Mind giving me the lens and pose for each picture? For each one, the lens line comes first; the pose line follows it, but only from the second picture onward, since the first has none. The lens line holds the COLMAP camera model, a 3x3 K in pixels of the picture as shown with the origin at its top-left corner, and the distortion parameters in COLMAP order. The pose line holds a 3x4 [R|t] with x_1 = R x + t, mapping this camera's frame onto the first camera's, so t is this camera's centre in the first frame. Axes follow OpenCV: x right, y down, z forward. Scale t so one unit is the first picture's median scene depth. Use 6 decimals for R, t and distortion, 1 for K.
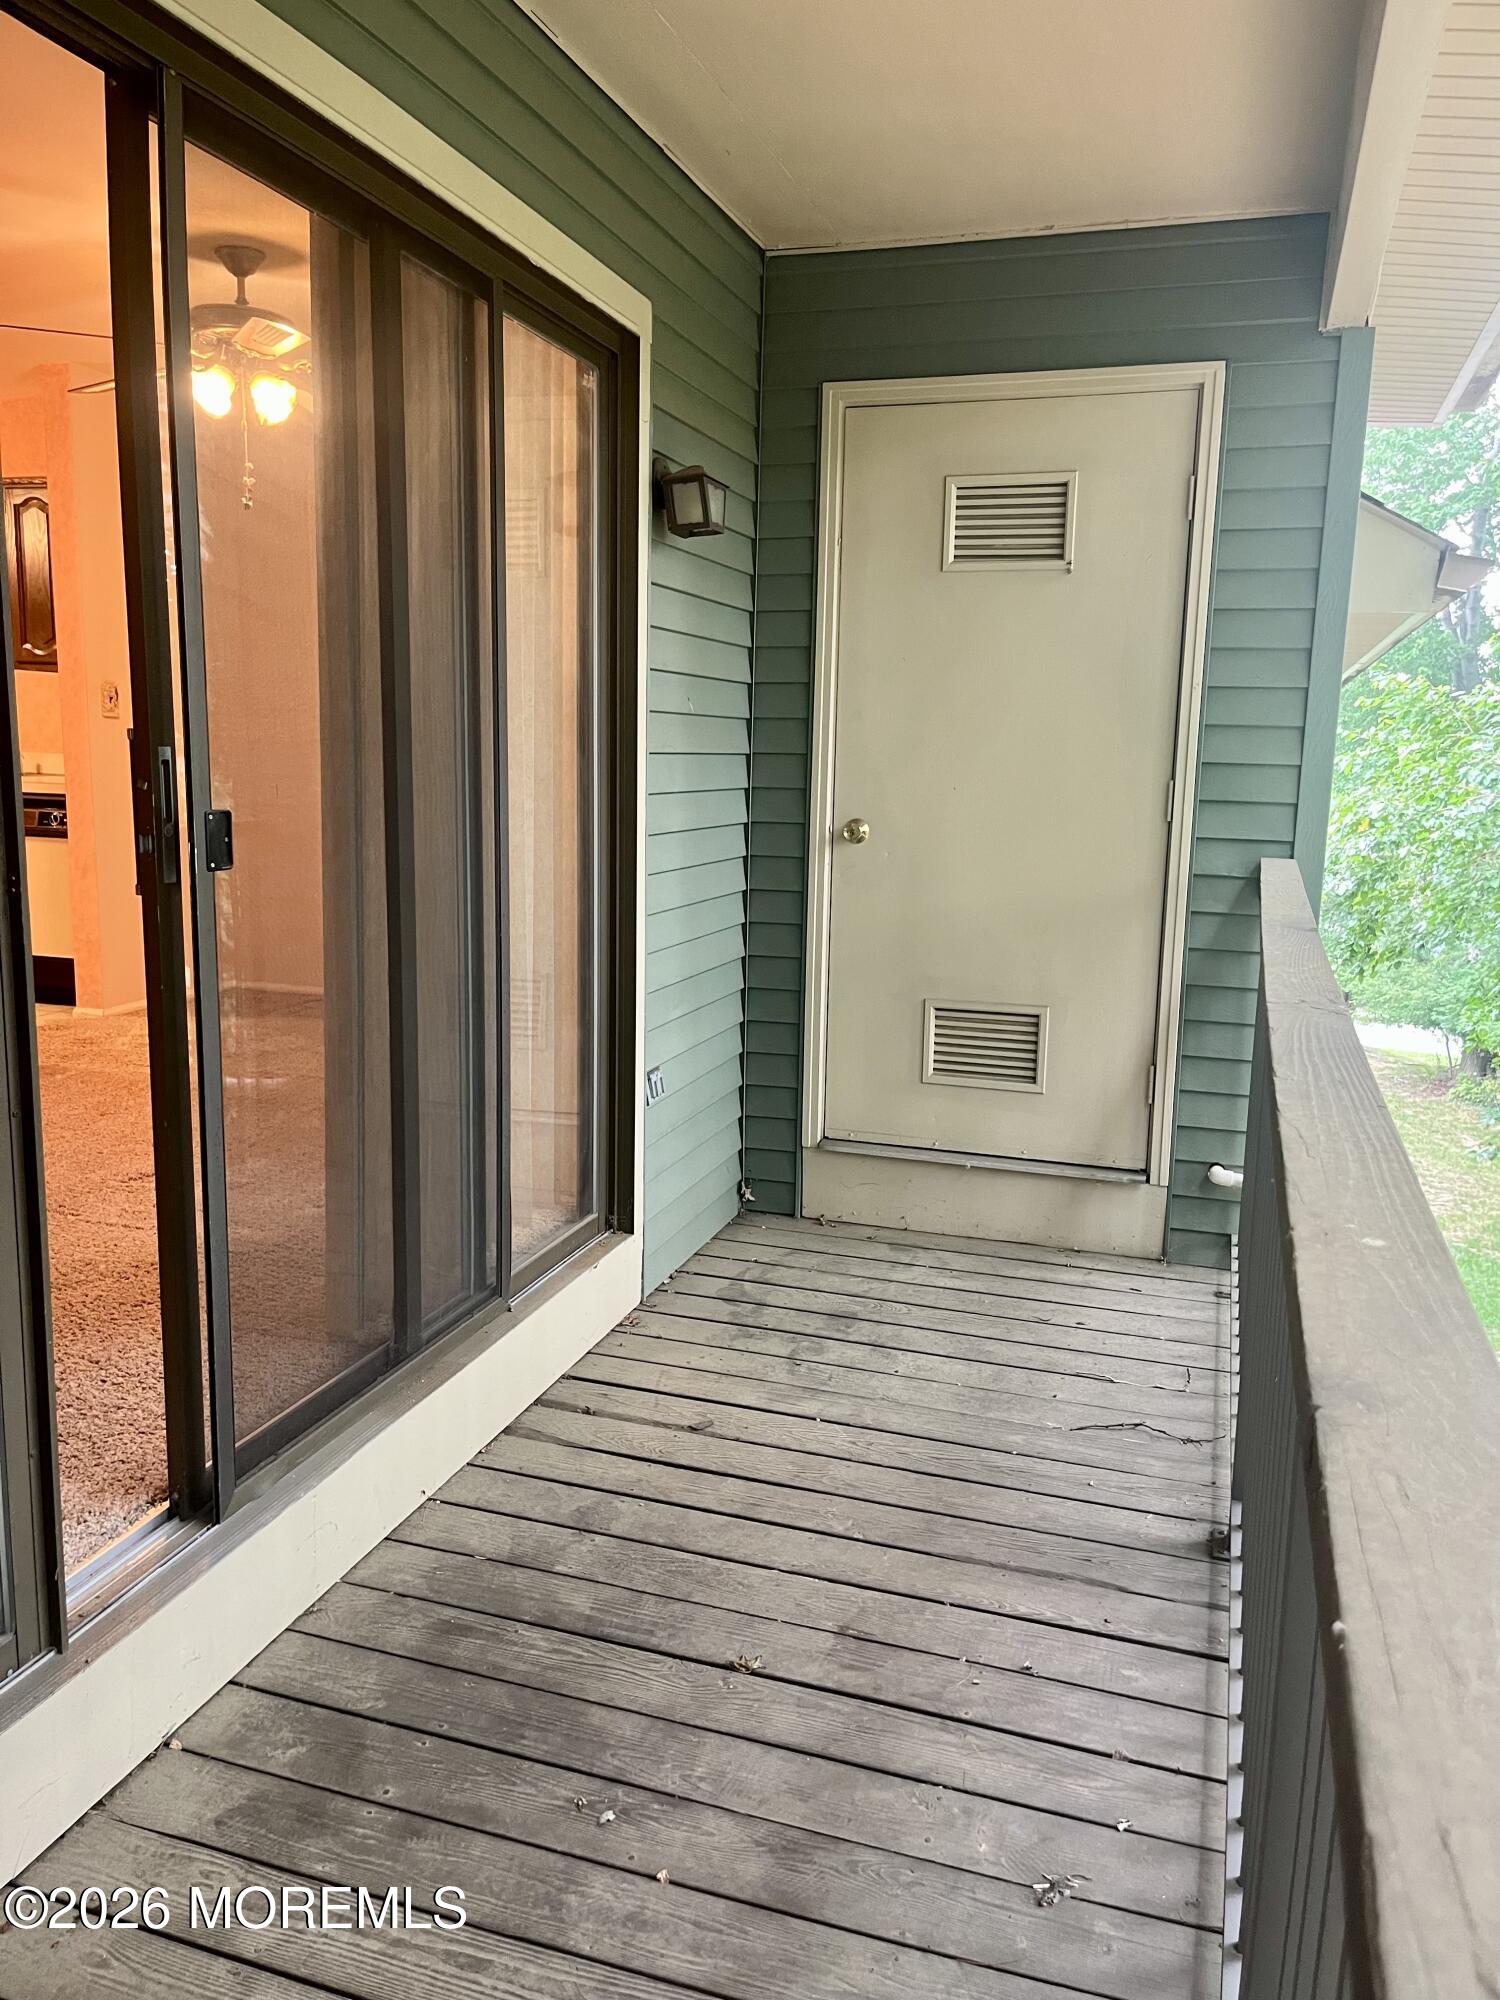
lens RADIAL K [[1511.8, 0, 761.8], [0, 1511.8, 999.6], [0, 0, 1]] dist [0.034700, -0.014268]
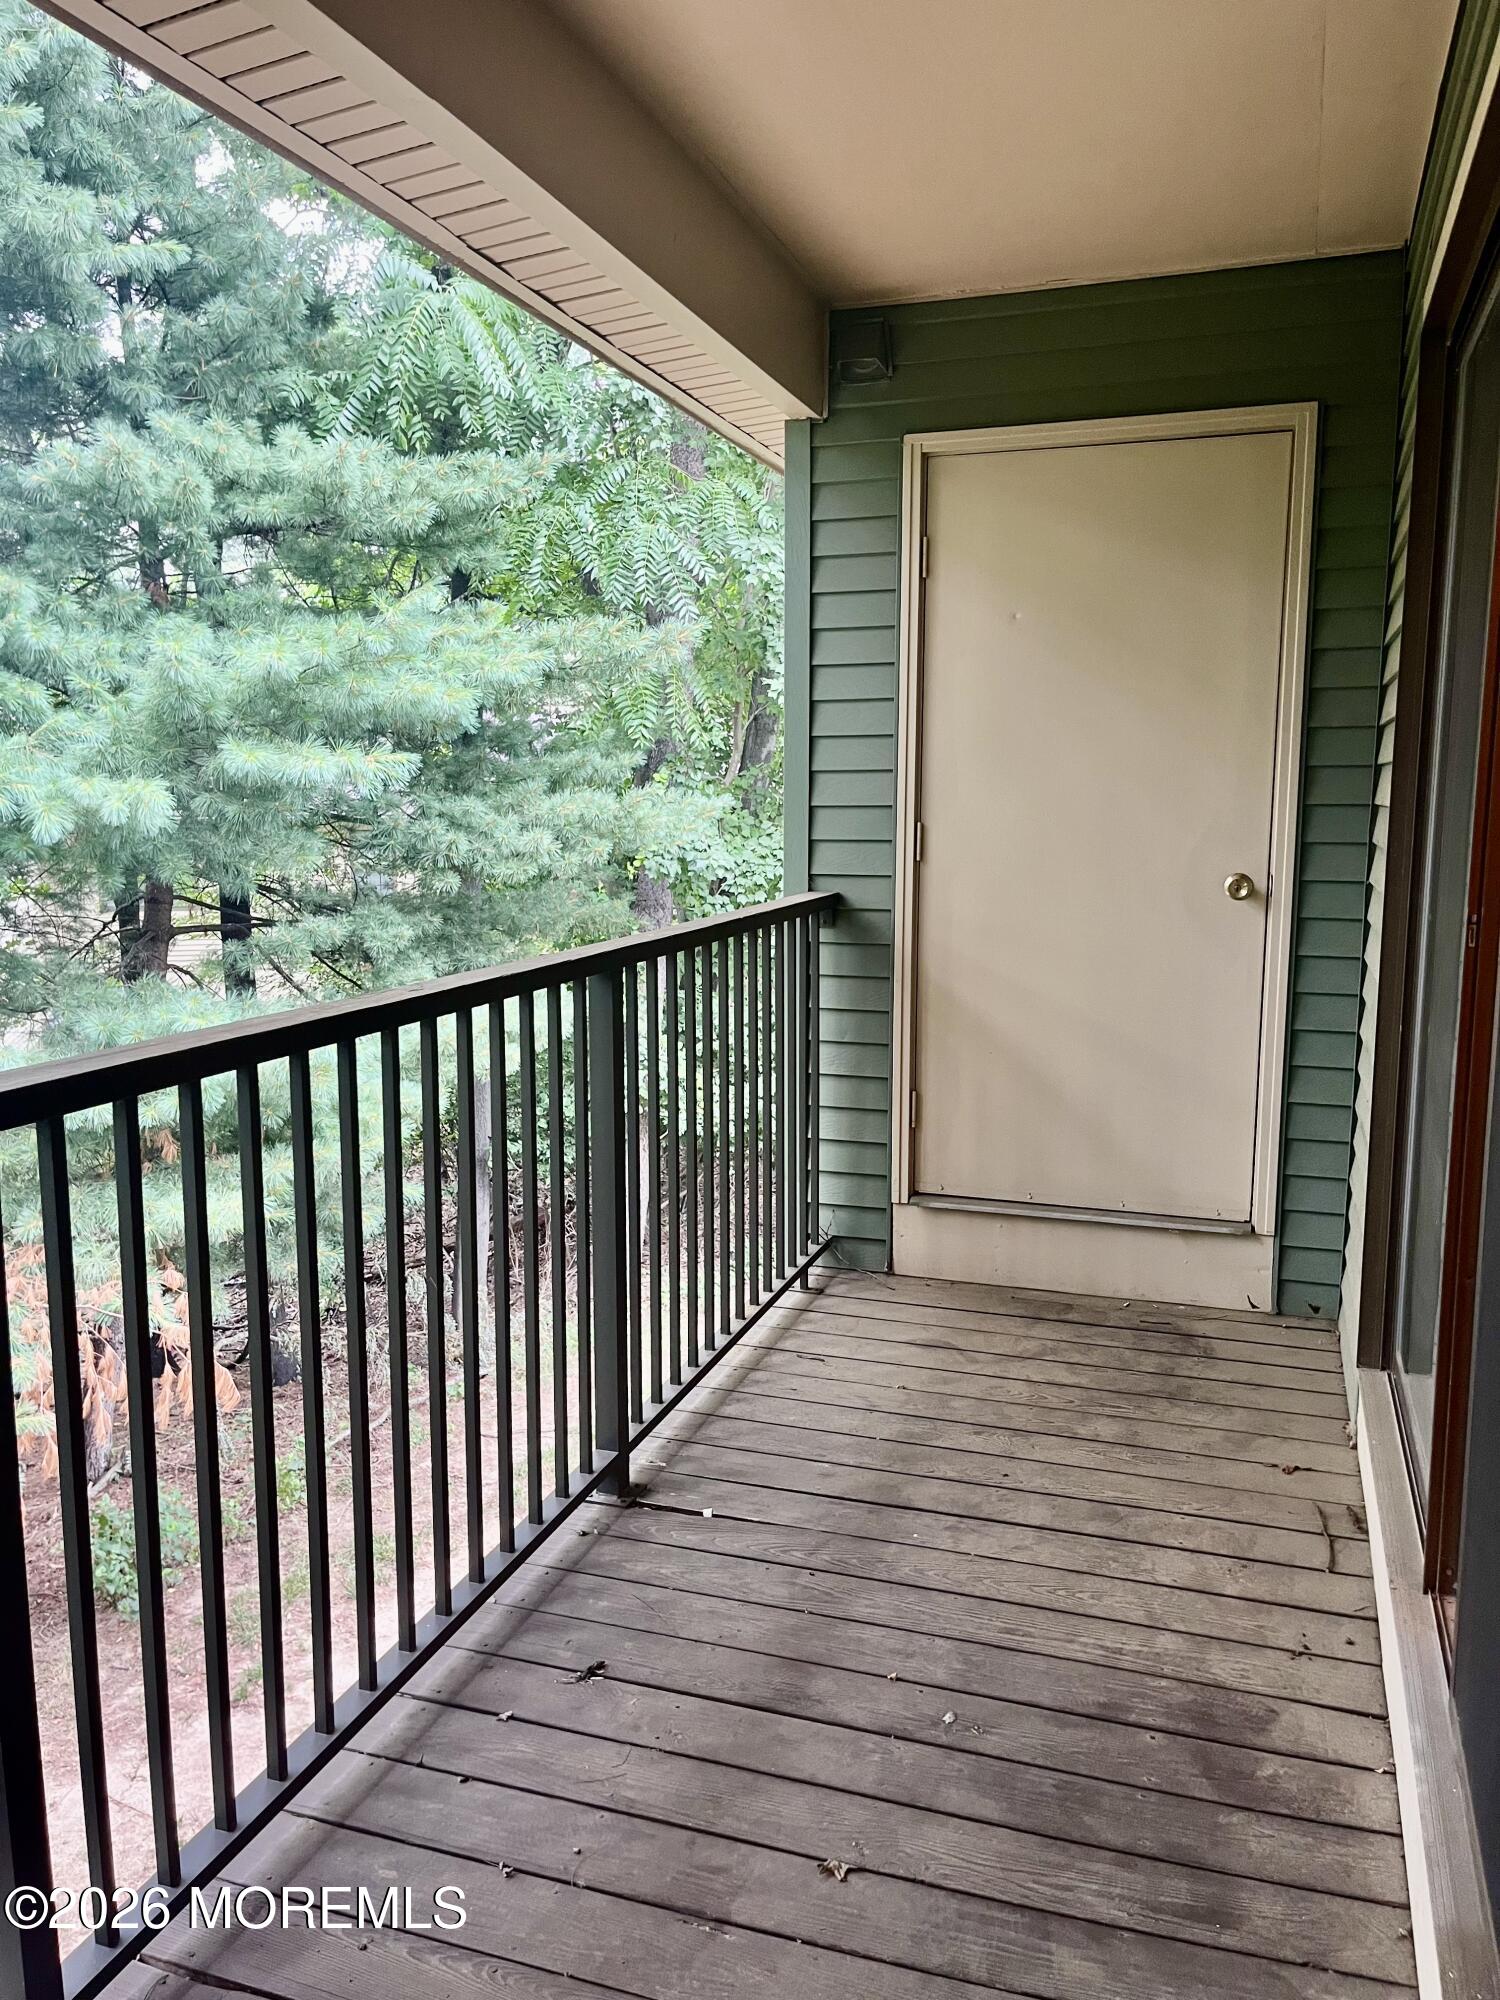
lens RADIAL K [[1511.8, 0, 750.8], [0, 1511.8, 1001.4], [0, 0, 1]] dist [0.034700, -0.014268]
pose [[-0.999152, -0.029164, 0.029066, 0.028988], [-0.019032, 0.953096, 0.302070, -0.297711], [-0.036512, 0.301261, -0.952843, 1.740725]]
